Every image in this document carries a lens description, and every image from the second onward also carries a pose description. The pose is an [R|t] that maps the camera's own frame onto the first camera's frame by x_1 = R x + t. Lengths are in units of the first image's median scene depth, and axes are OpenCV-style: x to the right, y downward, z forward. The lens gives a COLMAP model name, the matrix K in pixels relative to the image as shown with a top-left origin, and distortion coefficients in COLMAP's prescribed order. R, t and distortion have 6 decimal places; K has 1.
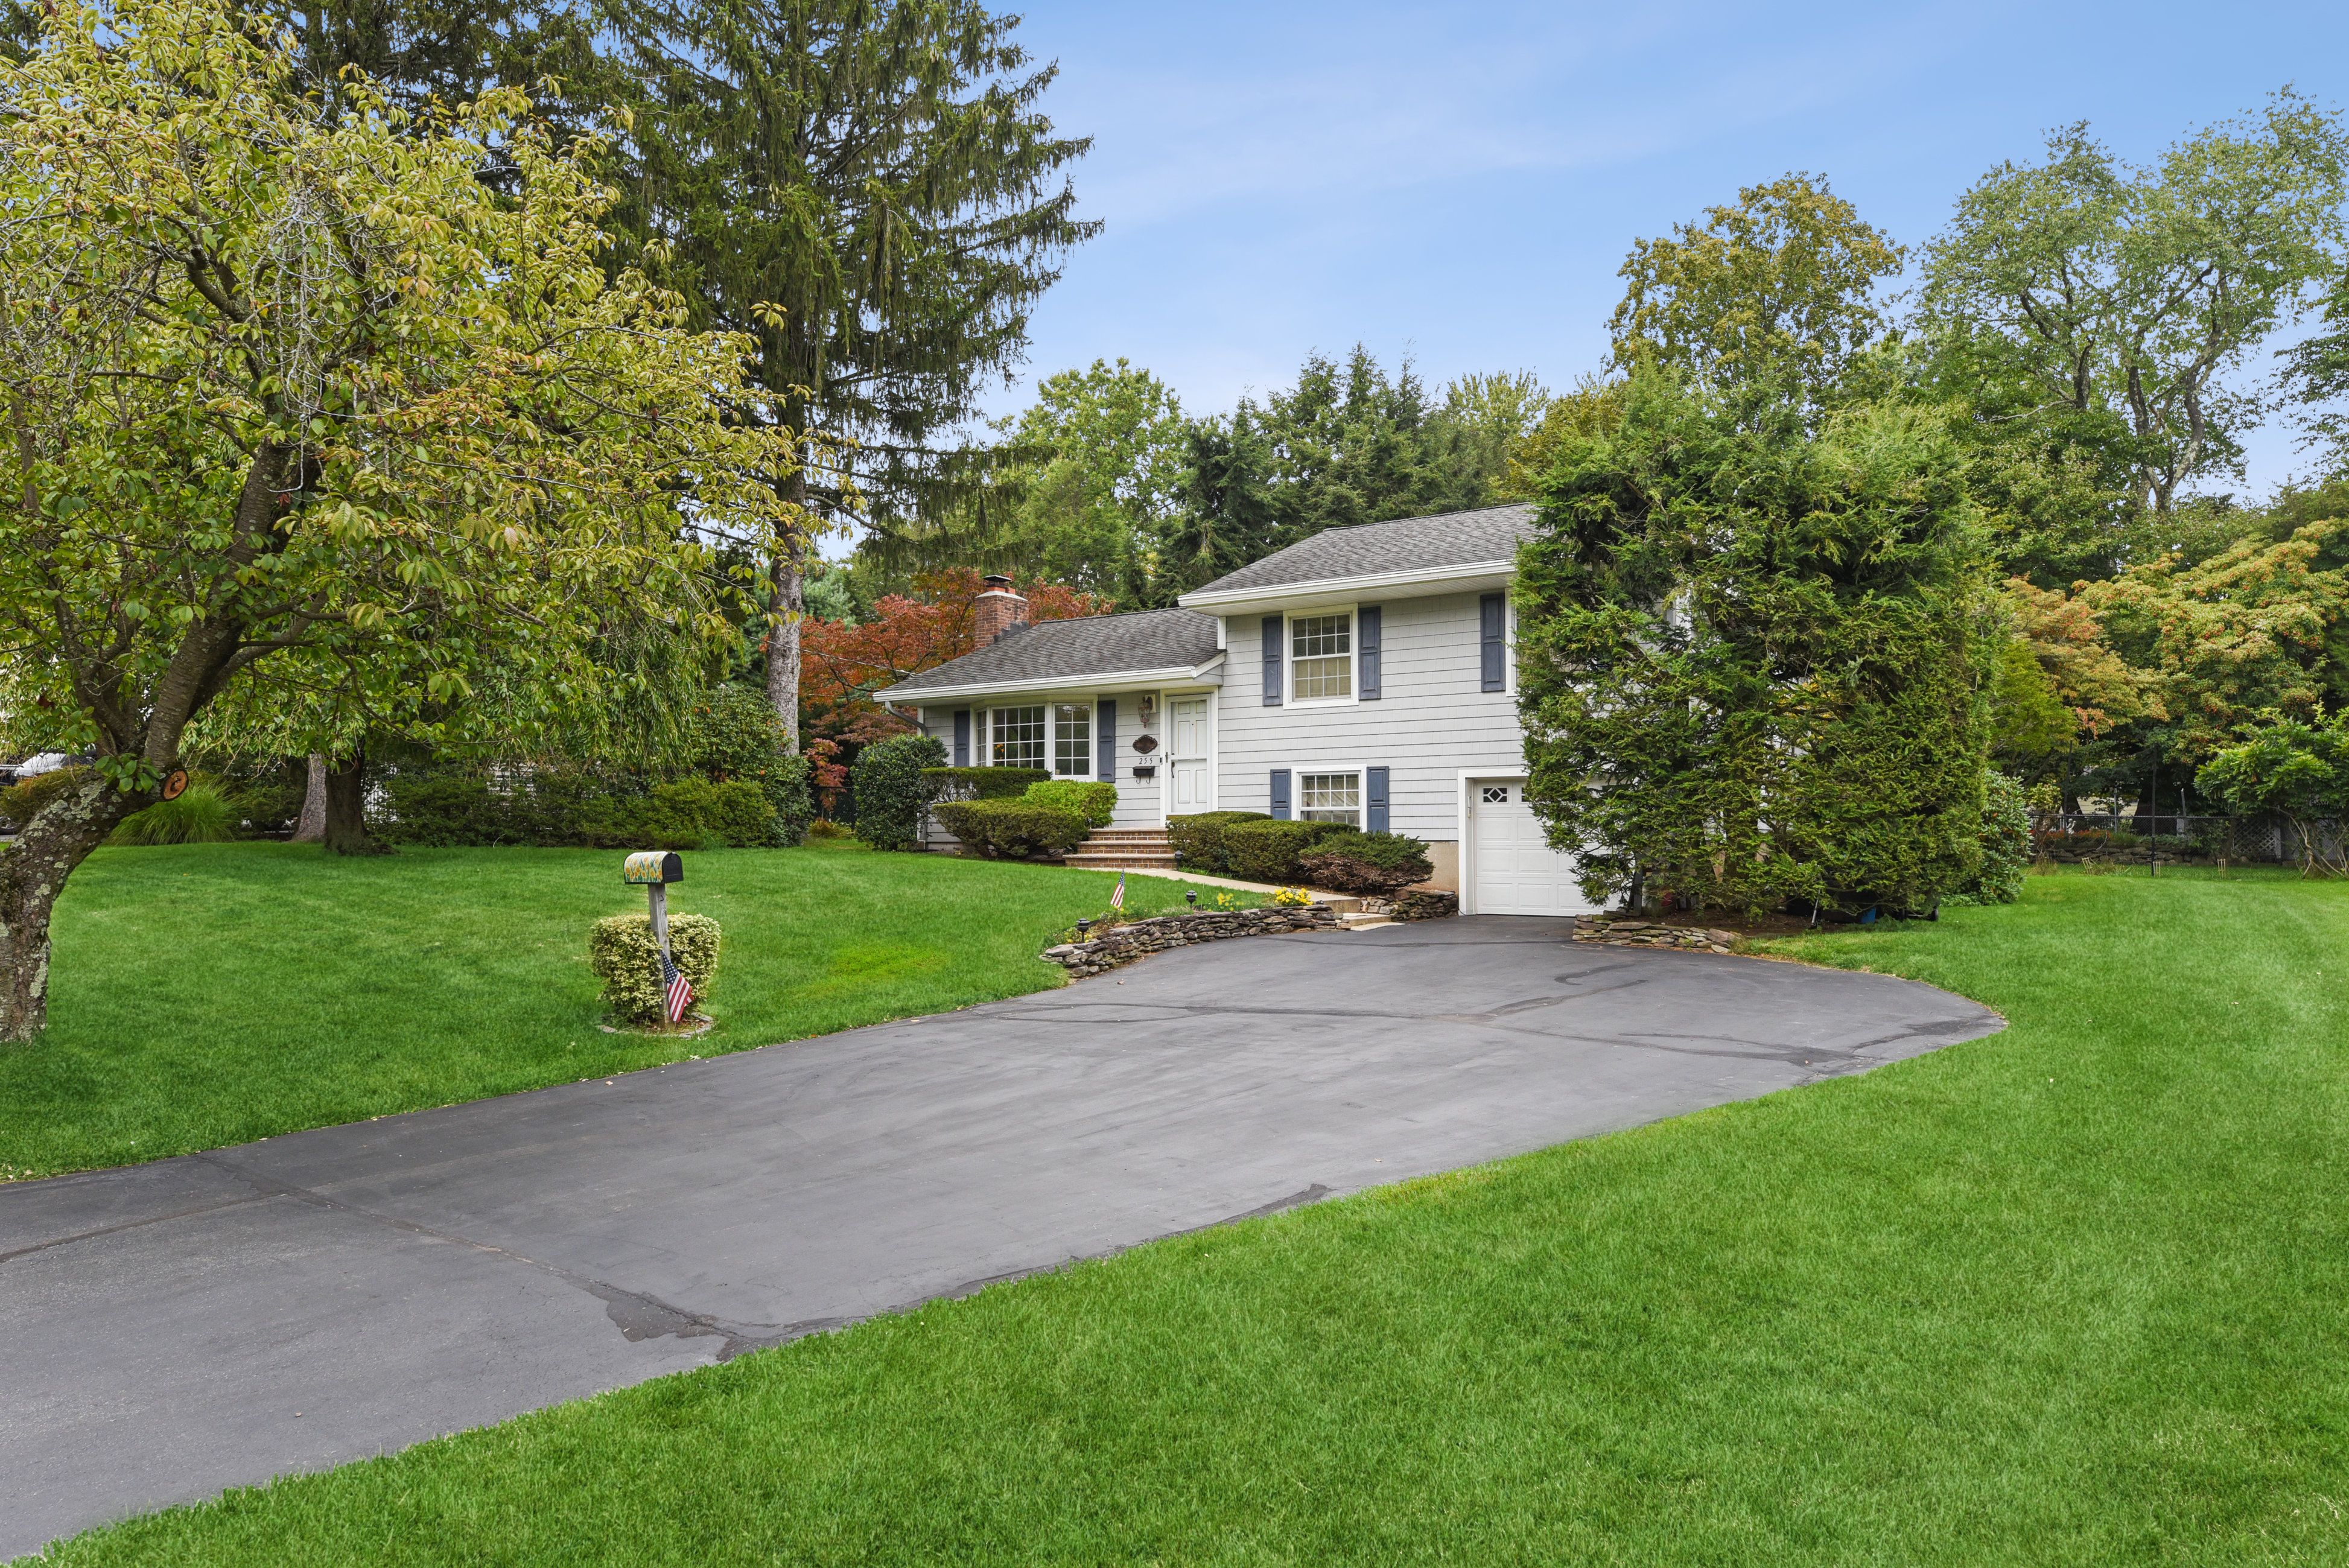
lens RADIAL K [[1550.7, 0, 1176.6], [0, 1550.7, 779.7], [0, 0, 1]] dist [-0.001395, 0.000566]
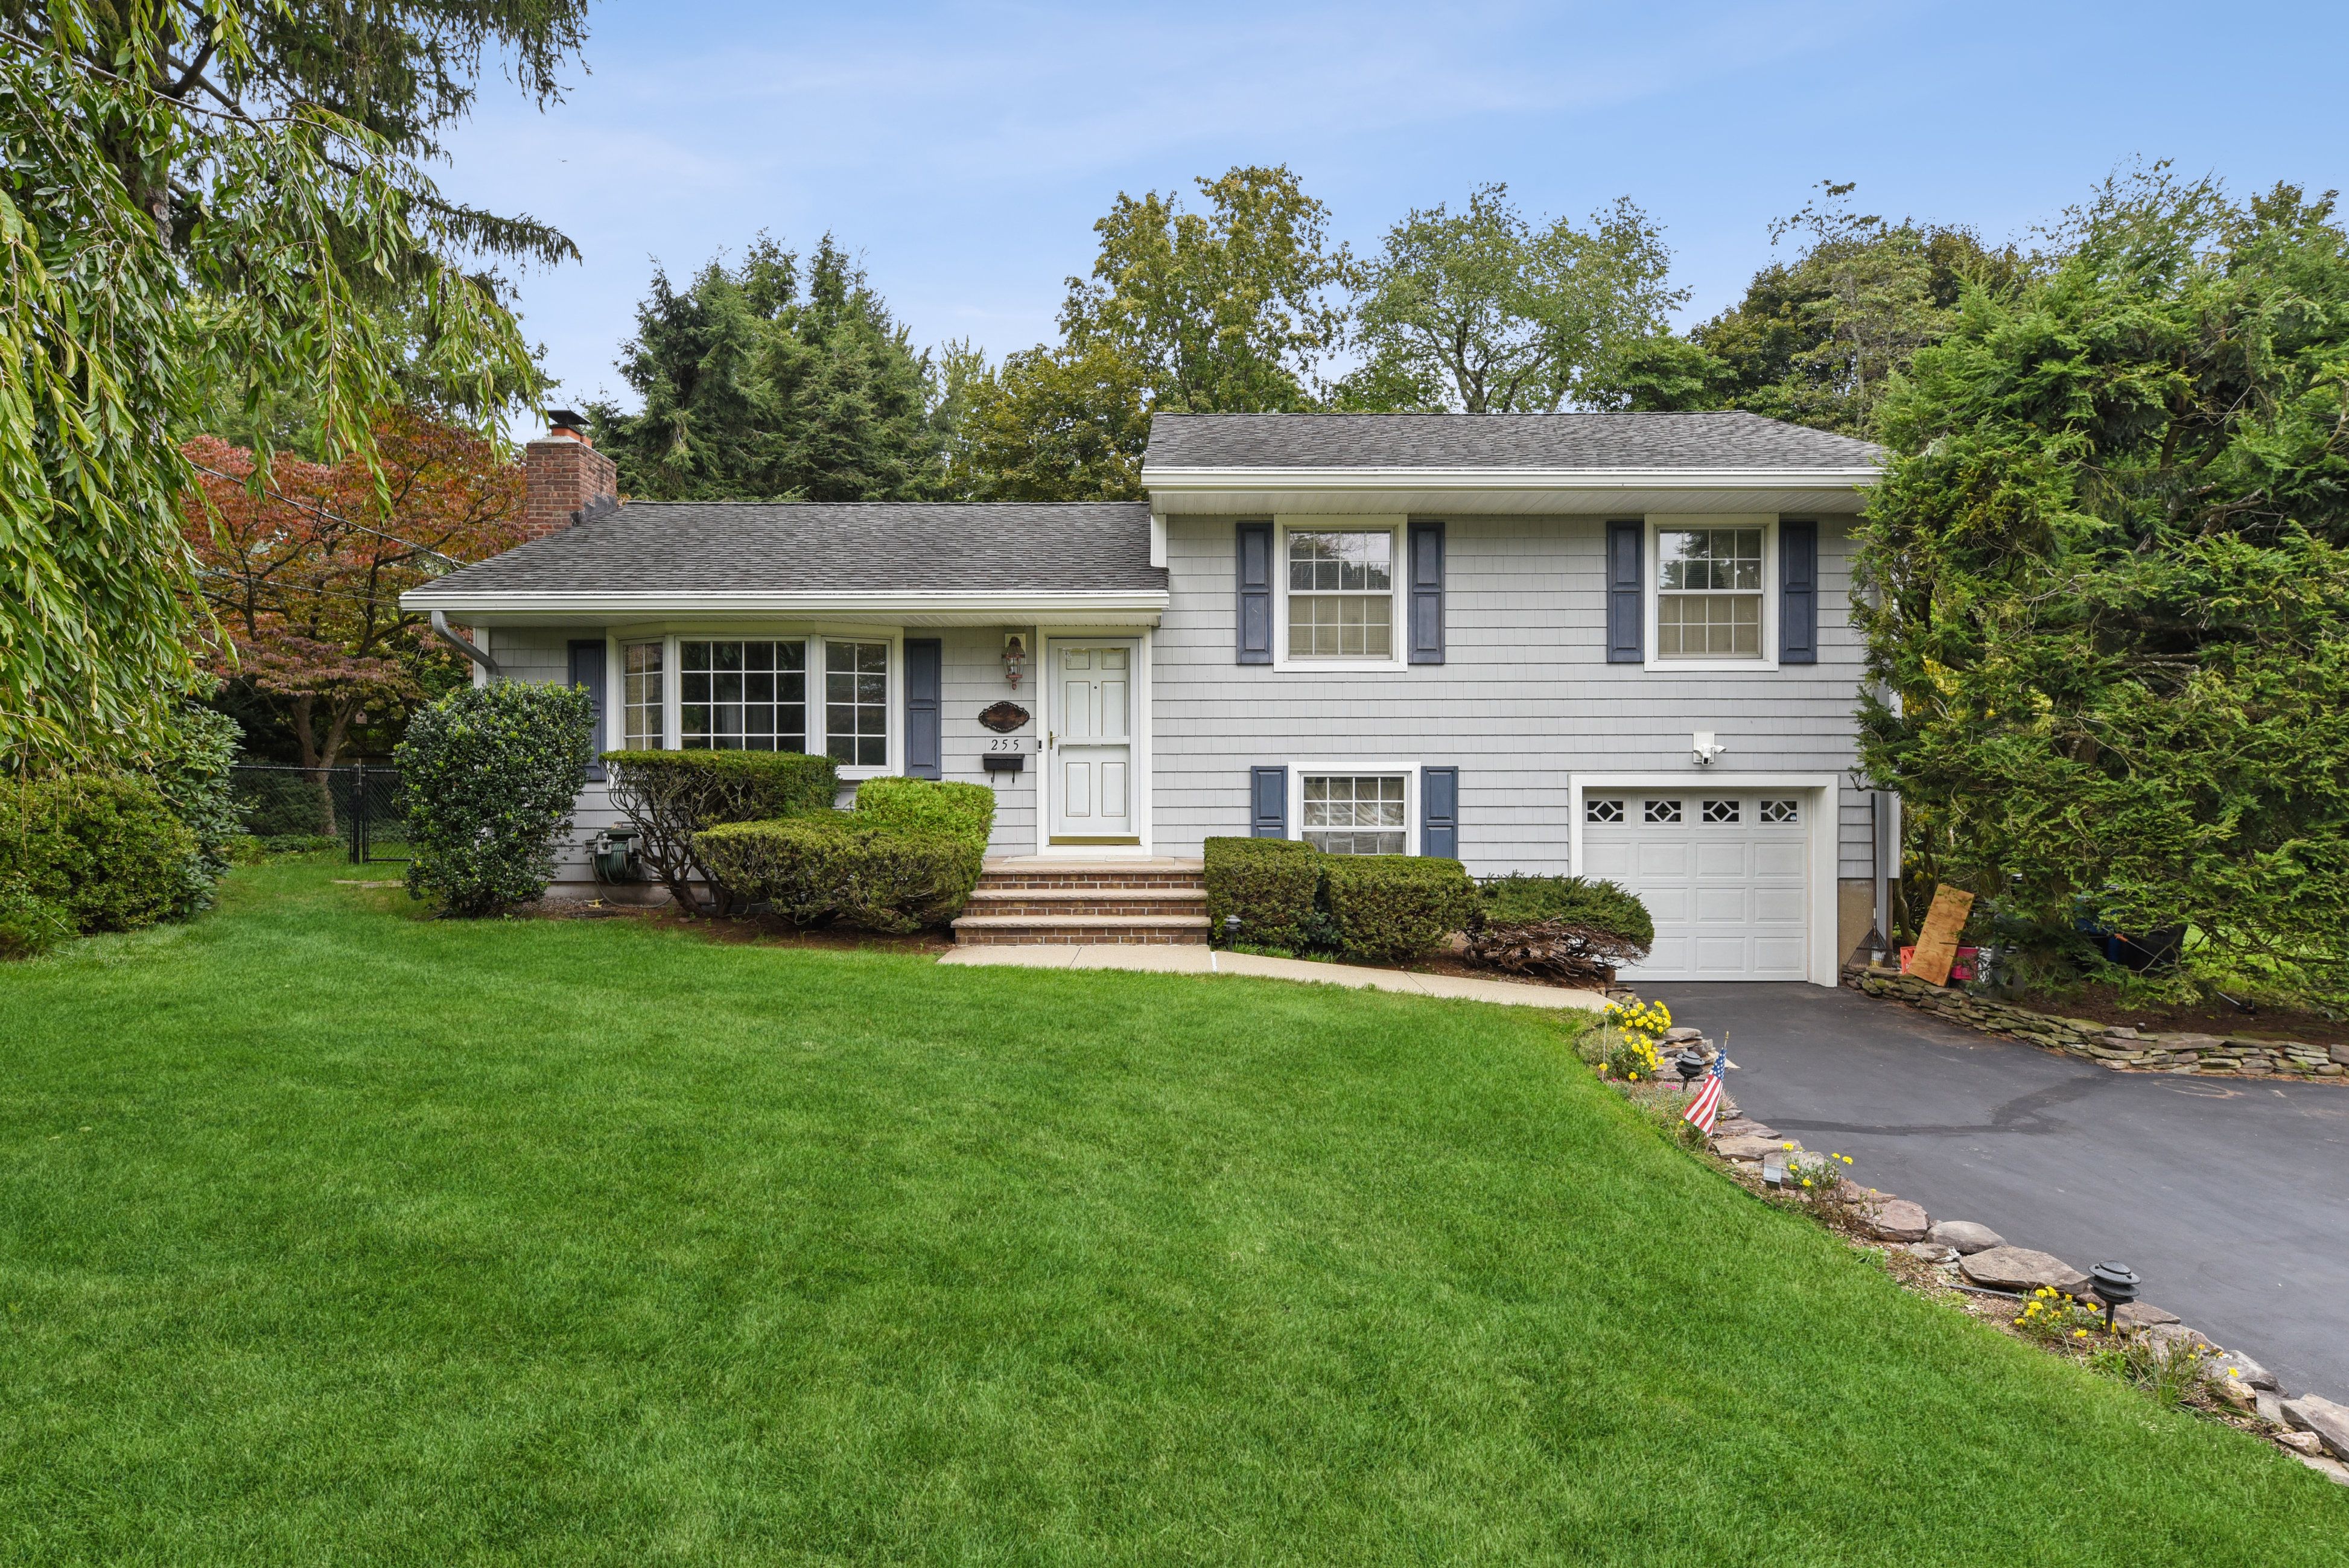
lens RADIAL K [[1273.4, 0, 1171.8], [0, 1273.4, 796.9], [0, 0, 1]] dist [-0.002514, 0.000105]
pose [[0.814232, -0.006658, 0.580502, -0.260347], [-0.023520, 0.998735, 0.044444, -0.015906], [-0.580064, -0.049841, 0.813045, 0.584705]]
